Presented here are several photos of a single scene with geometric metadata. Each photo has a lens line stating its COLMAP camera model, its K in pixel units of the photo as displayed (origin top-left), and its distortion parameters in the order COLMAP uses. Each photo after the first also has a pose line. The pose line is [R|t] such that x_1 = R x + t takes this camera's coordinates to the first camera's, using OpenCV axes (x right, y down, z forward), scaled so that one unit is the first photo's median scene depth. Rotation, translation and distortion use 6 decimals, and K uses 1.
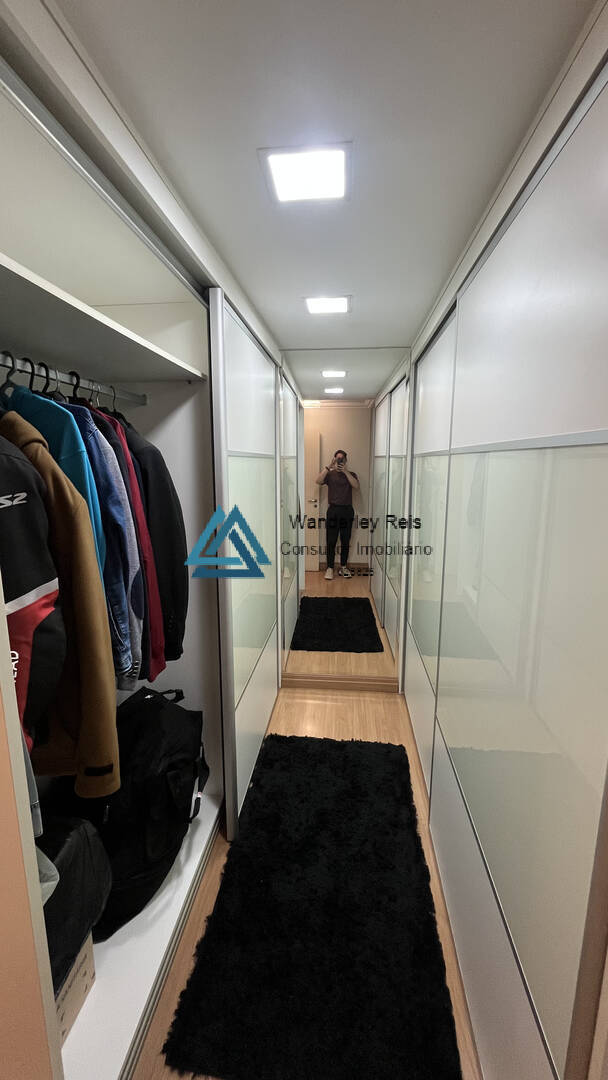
lens RADIAL K [[434.8, 0, 305.1], [0, 434.8, 538.5], [0, 0, 1]] dist [-0.001110, -0.000701]
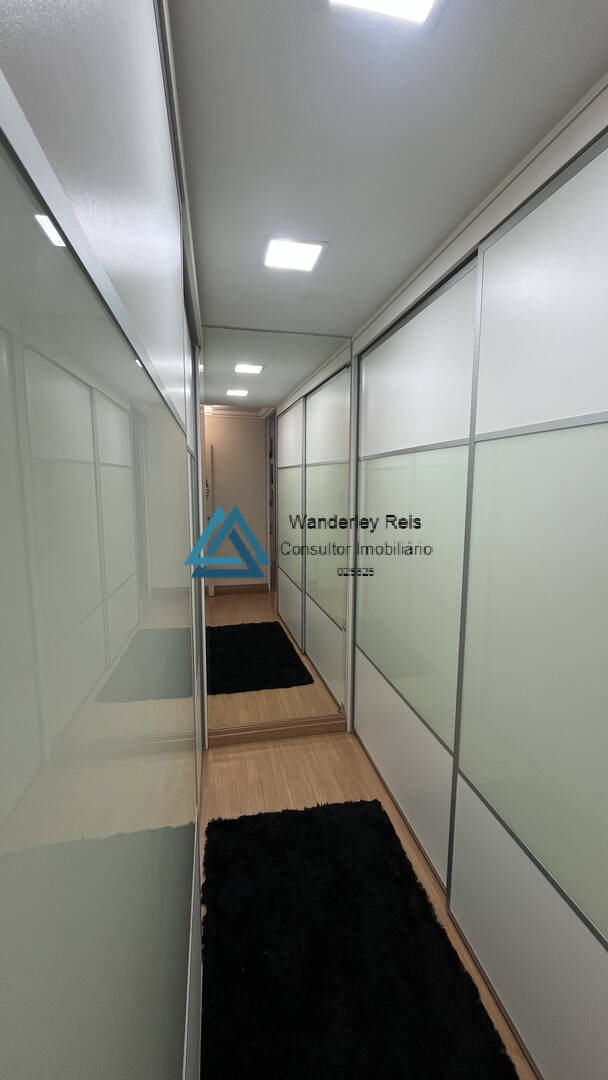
lens RADIAL K [[434.8, 0, 307.4], [0, 434.8, 539.3], [0, 0, 1]] dist [-0.001110, -0.000701]
pose [[0.951944, -0.028948, 0.304902, -0.189874], [0.042632, 0.998356, -0.038318, 0.004105], [-0.303292, 0.049475, 0.951612, 0.296486]]
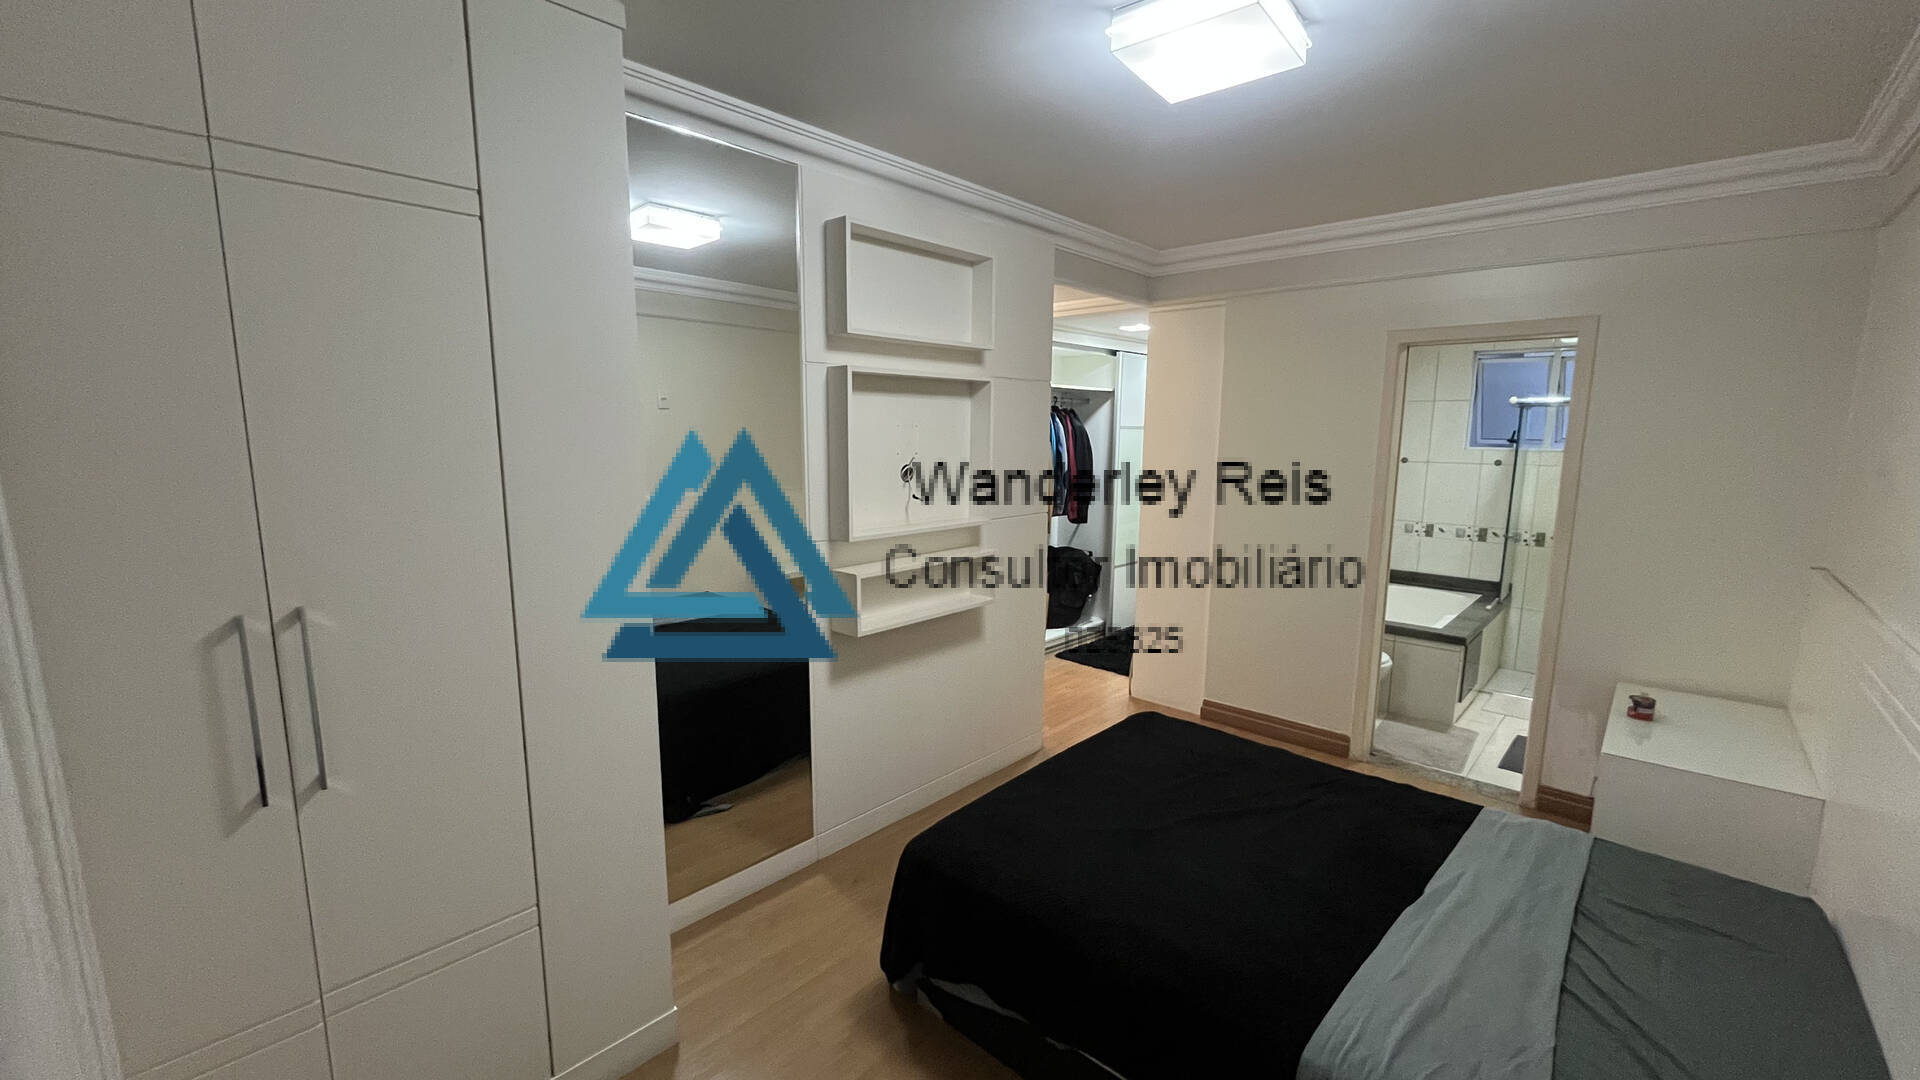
lens RADIAL K [[771.7, 0, 966.5], [0, 771.7, 542.1], [0, 0, 1]] dist [-0.001473, -0.000367]
pose [[0.800531, 0.094489, -0.591795, 1.271992], [-0.108716, 0.994005, 0.011646, 0.332953], [0.589347, 0.055014, 0.806004, -2.053378]]
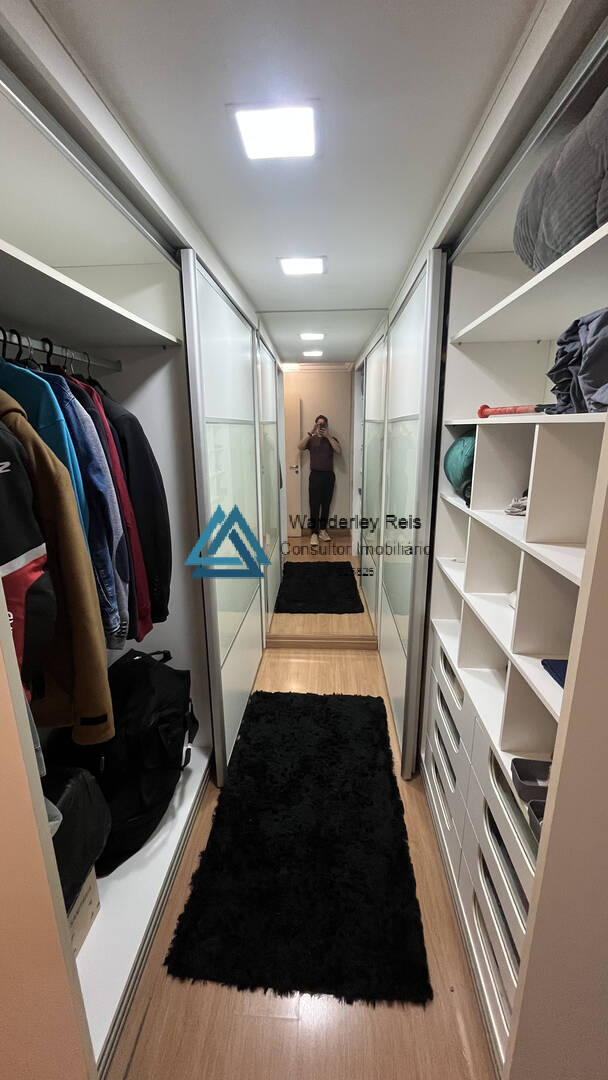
lens RADIAL K [[434.8, 0, 305.1], [0, 434.8, 538.0], [0, 0, 1]] dist [-0.001110, -0.000701]
pose [[0.999127, -0.019689, 0.036859, 0.009612], [0.016835, 0.996951, 0.076189, 0.003974], [-0.038247, -0.075501, 0.996412, -0.032347]]
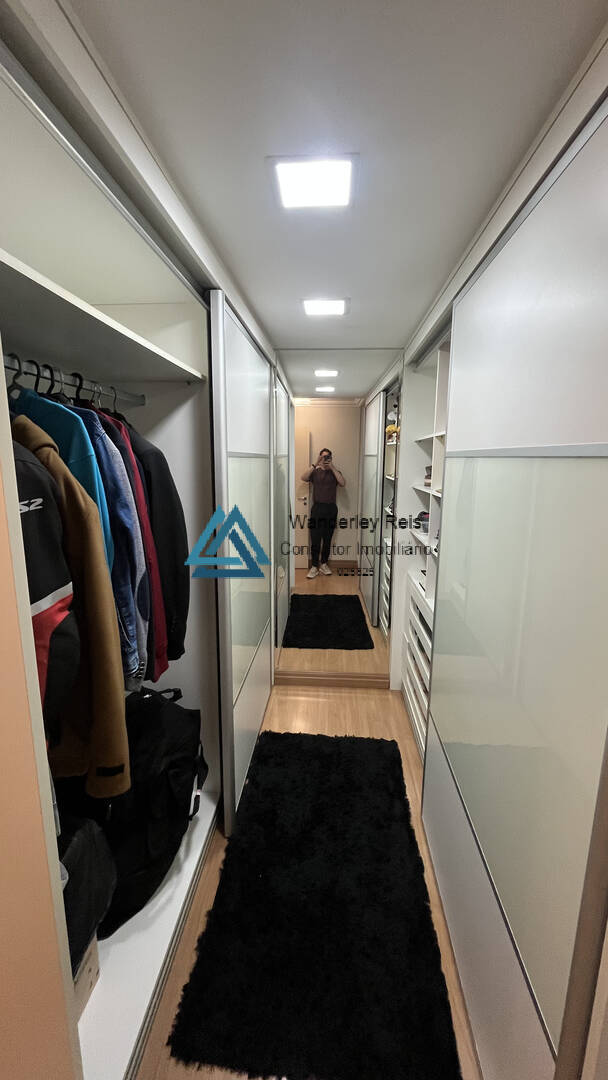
lens RADIAL K [[434.8, 0, 305.5], [0, 434.8, 538.5], [0, 0, 1]] dist [-0.001110, -0.000701]
pose [[0.999450, 0.002802, 0.033035, -0.027139], [-0.003086, 0.999959, 0.008550, -0.009534], [-0.033010, -0.008647, 0.999418, -0.012982]]
